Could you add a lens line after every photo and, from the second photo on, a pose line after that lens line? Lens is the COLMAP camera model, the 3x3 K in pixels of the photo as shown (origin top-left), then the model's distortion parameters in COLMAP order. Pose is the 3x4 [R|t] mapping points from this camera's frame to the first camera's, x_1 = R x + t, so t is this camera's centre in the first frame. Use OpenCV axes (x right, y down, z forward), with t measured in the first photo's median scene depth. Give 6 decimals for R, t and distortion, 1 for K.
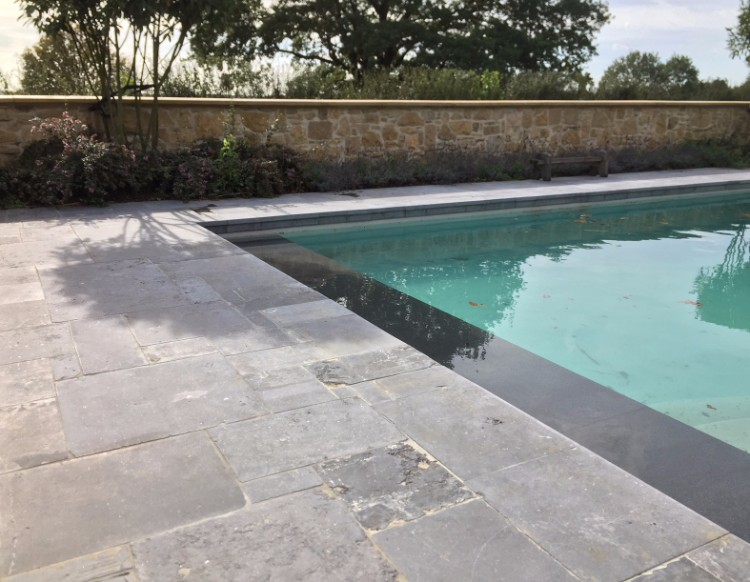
lens RADIAL K [[658.4, 0, 375.0], [0, 658.4, 291.0], [0, 0, 1]] dist [0.077737, -0.142436]
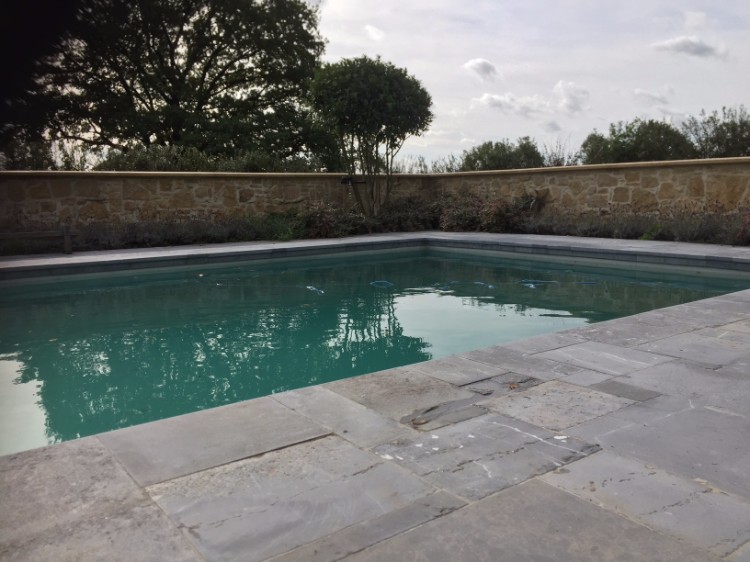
lens RADIAL K [[624.7, 0, 375.0], [0, 624.7, 281.0], [0, 0, 1]] dist [0.067594, -0.099784]
pose [[0.989565, -0.036759, 0.139317, 0.556700], [0.054688, 0.990376, -0.127137, -0.009584], [-0.133303, 0.133429, 0.982052, 0.129305]]
